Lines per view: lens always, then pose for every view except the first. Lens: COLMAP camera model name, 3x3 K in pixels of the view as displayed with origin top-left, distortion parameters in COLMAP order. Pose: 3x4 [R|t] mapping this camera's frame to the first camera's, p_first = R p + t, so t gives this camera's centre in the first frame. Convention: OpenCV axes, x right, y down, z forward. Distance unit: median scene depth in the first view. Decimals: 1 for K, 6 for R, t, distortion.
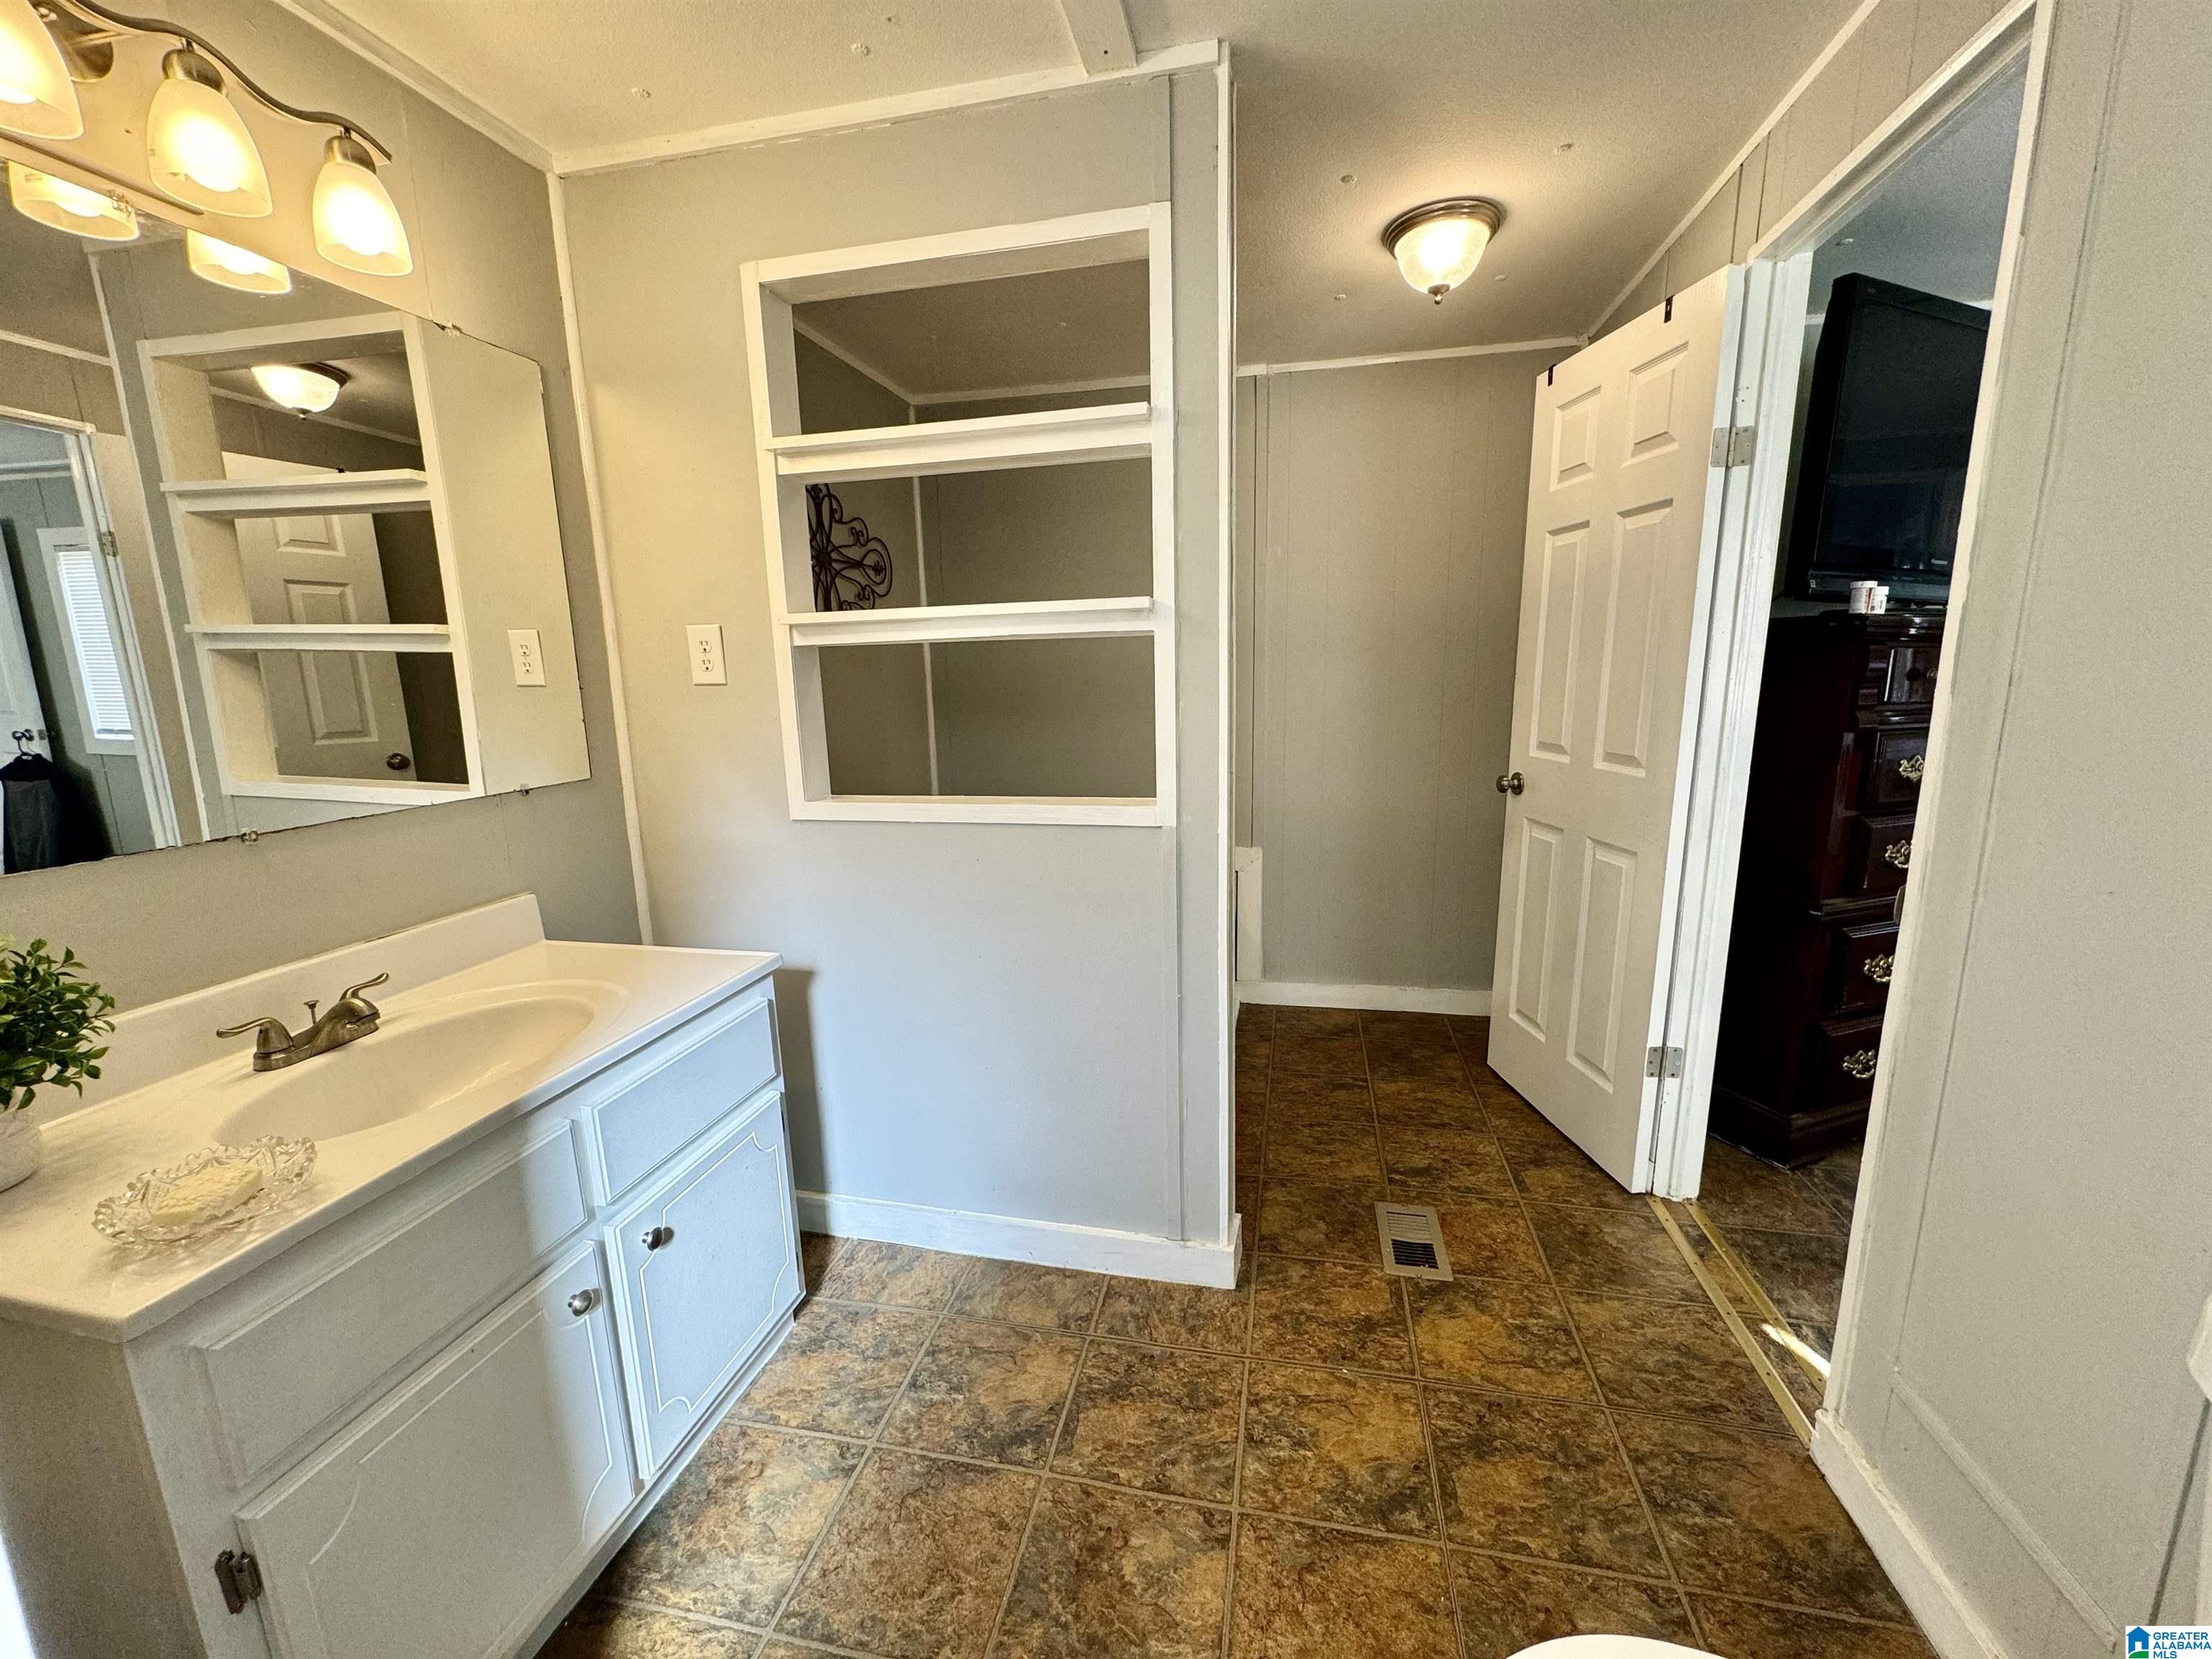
lens RADIAL K [[875.9, 0, 1105.2], [0, 875.9, 832.3], [0, 0, 1]] dist [-0.002314, -0.000532]
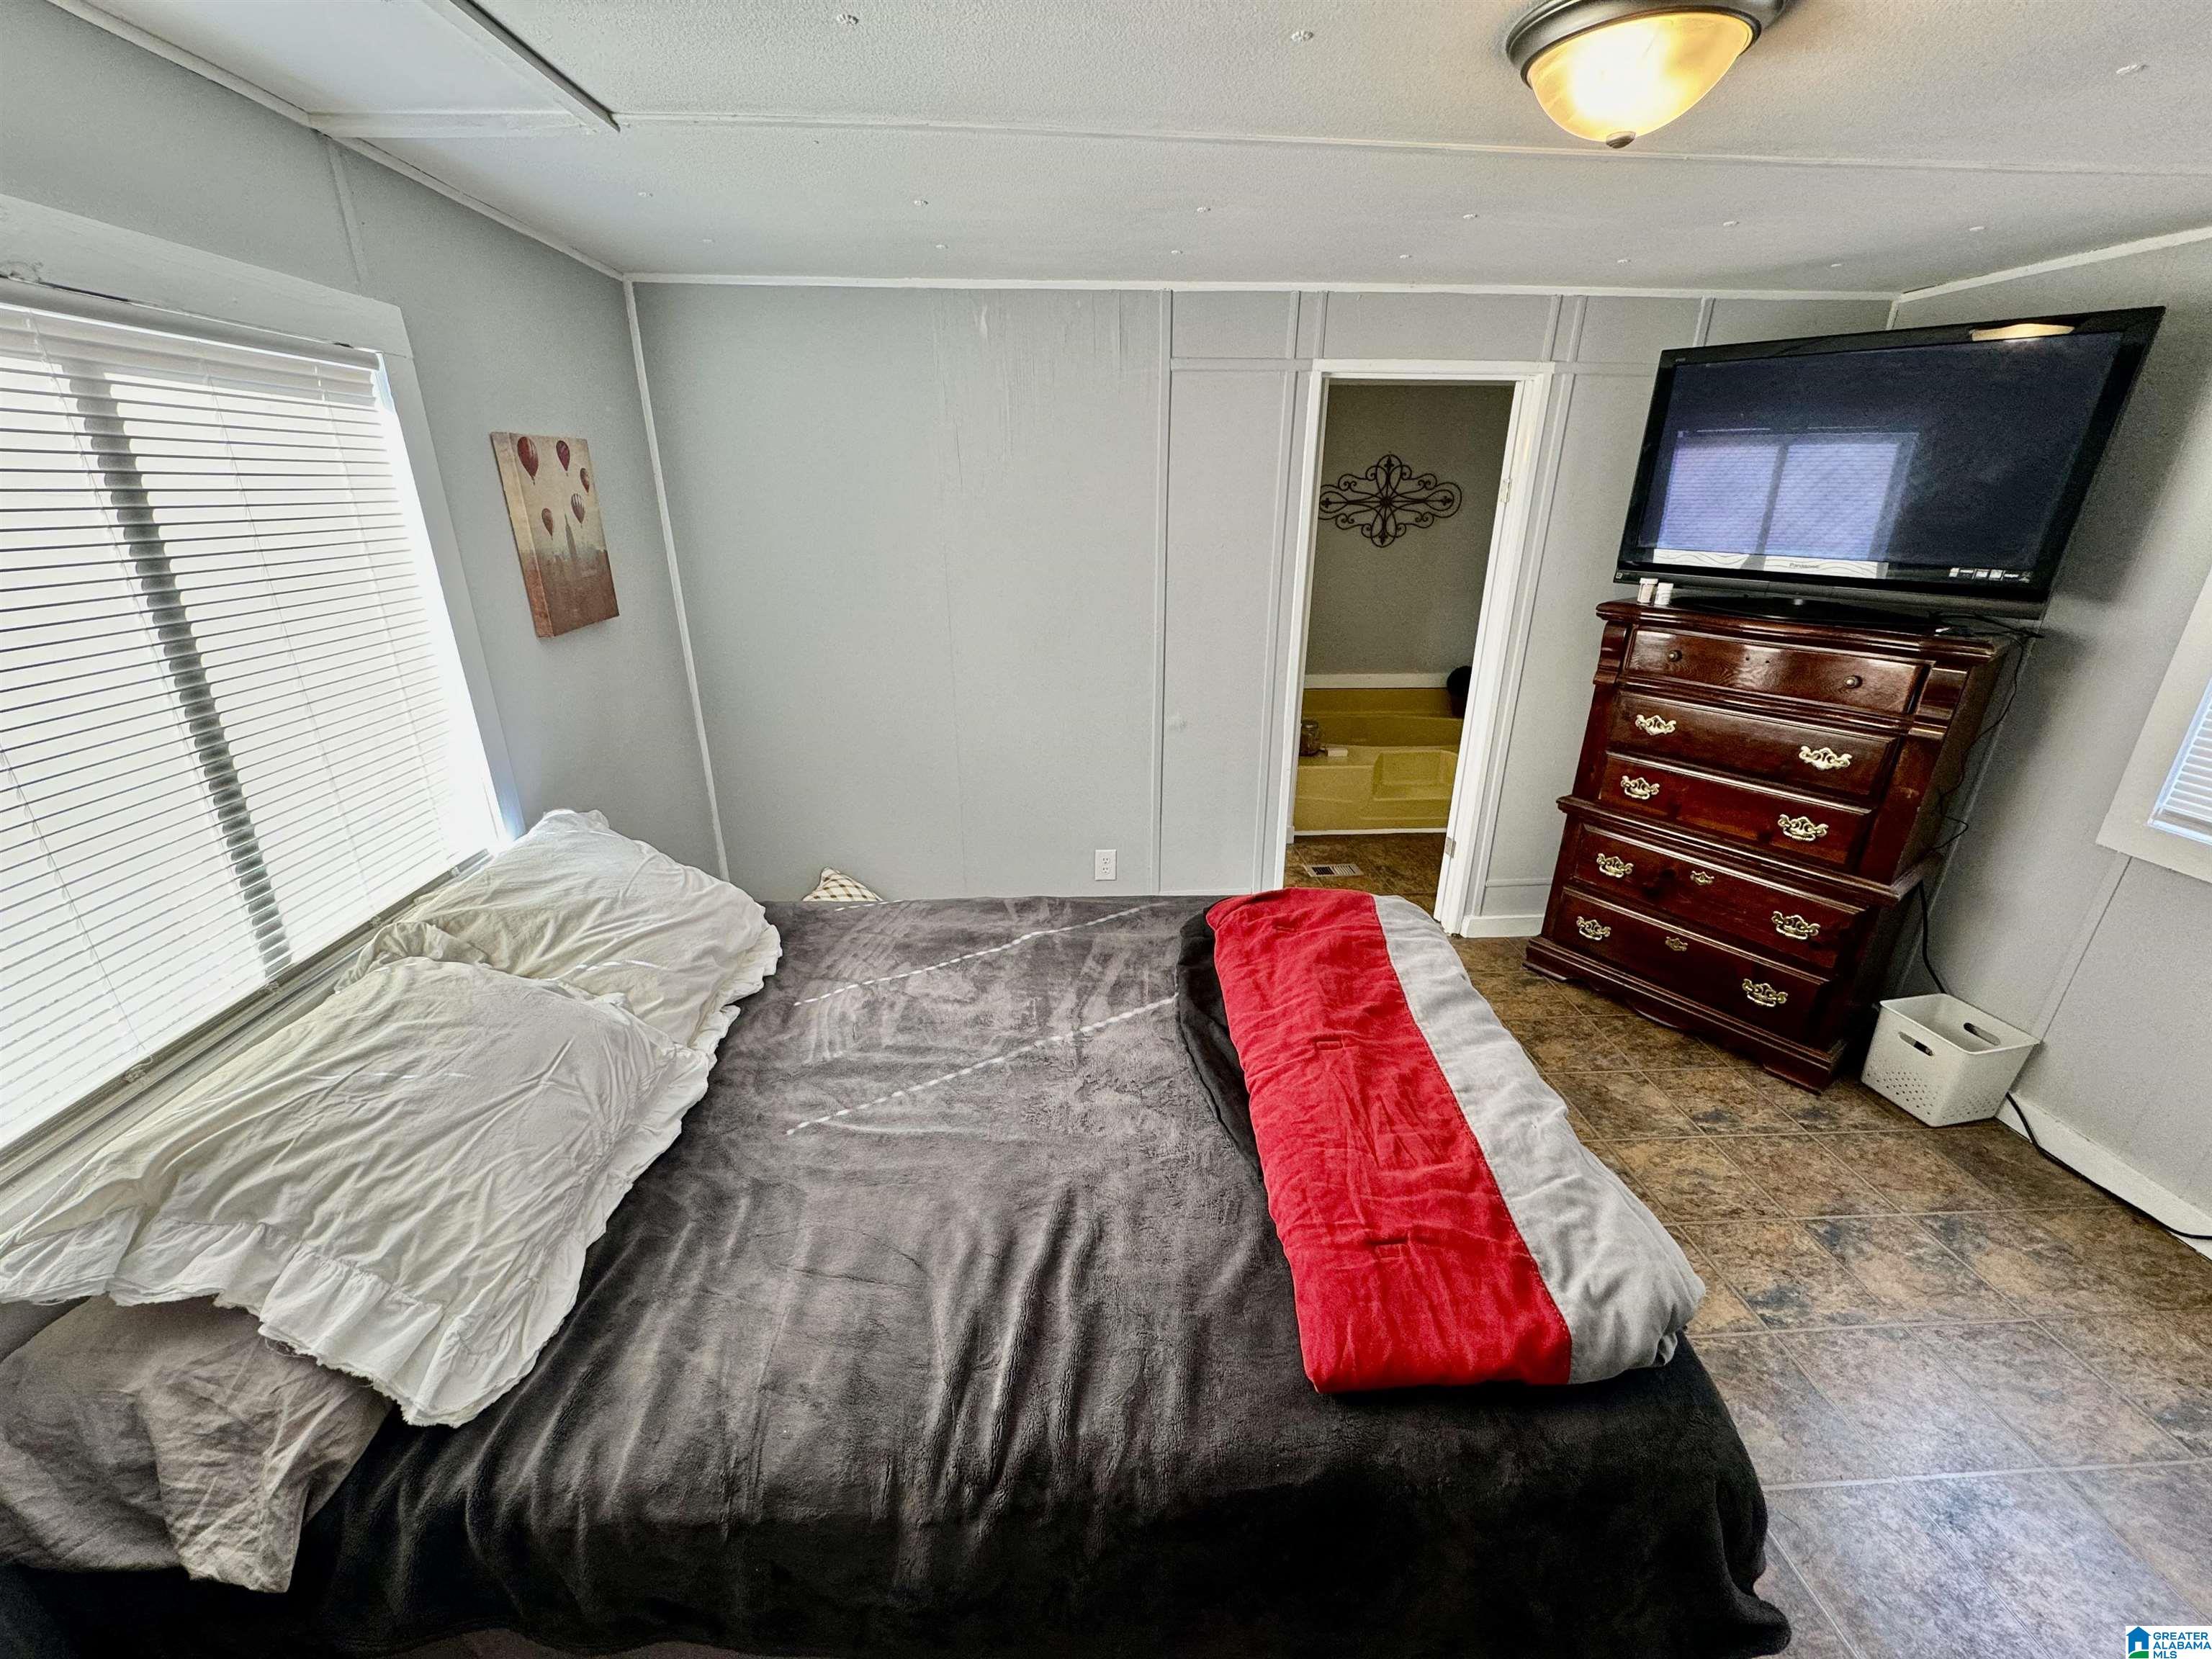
lens RADIAL K [[875.9, 0, 1105.3], [0, 875.9, 835.0], [0, 0, 1]] dist [-0.002314, -0.000532]
pose [[0.270093, 0.374162, -0.887160, 3.081379], [-0.185320, 0.924378, 0.333439, -0.331532], [0.944831, 0.074349, 0.319007, -0.309212]]
